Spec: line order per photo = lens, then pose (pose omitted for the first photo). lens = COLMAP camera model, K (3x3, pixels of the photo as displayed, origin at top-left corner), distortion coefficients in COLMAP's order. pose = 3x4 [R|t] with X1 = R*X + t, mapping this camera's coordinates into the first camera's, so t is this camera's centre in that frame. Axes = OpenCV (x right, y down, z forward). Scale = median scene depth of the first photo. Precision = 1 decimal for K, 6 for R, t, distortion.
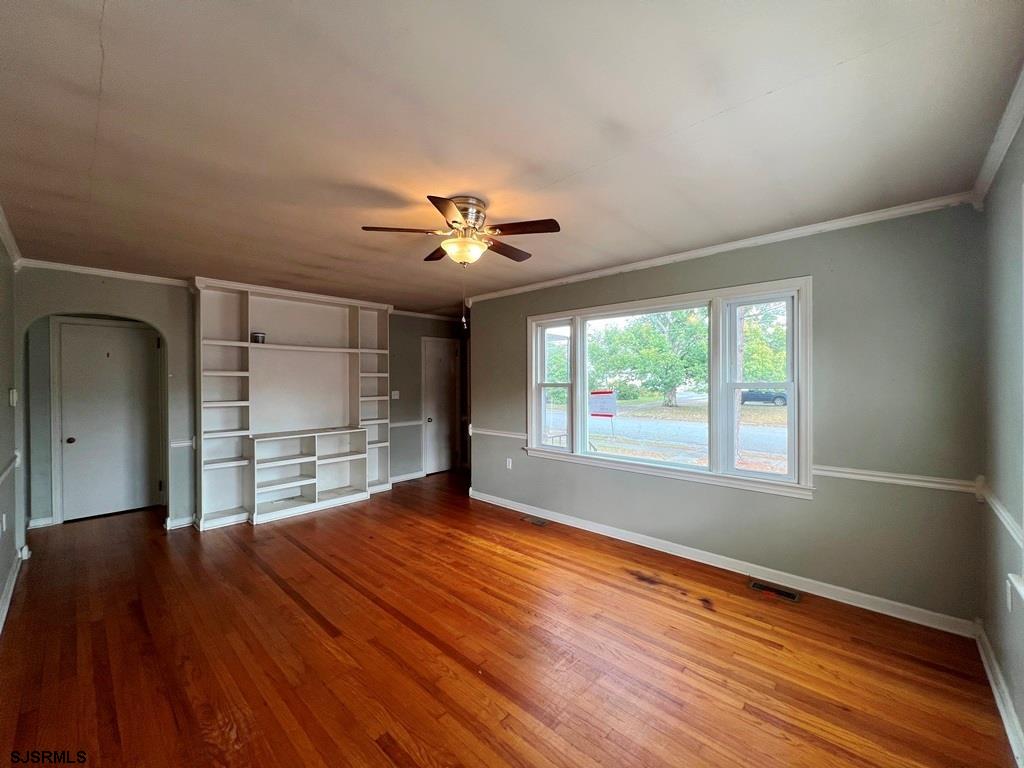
lens RADIAL K [[409.0, 0, 506.4], [0, 409.0, 382.4], [0, 0, 1]] dist [-0.003536, 0.002229]
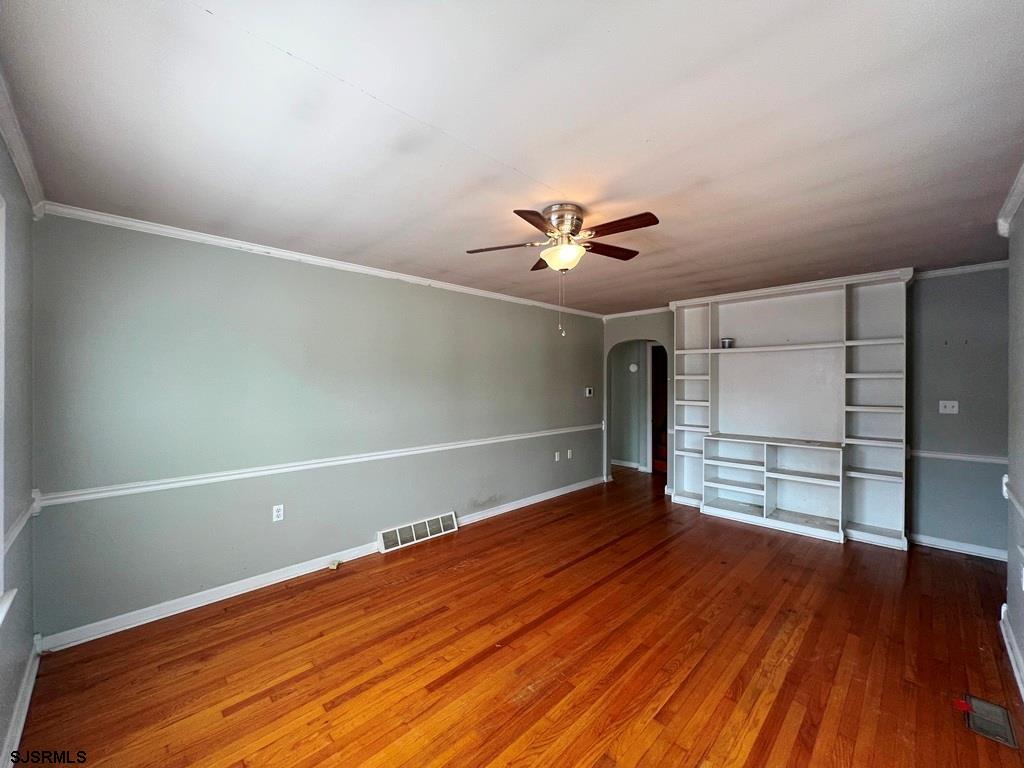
lens RADIAL K [[409.0, 0, 510.3], [0, 409.0, 381.6], [0, 0, 1]] dist [-0.003536, 0.002229]
pose [[-0.040906, 0.001104, -0.999162, 0.590533], [0.000570, 0.999999, 0.001081, -0.013033], [0.999163, -0.000526, -0.040907, 0.598888]]
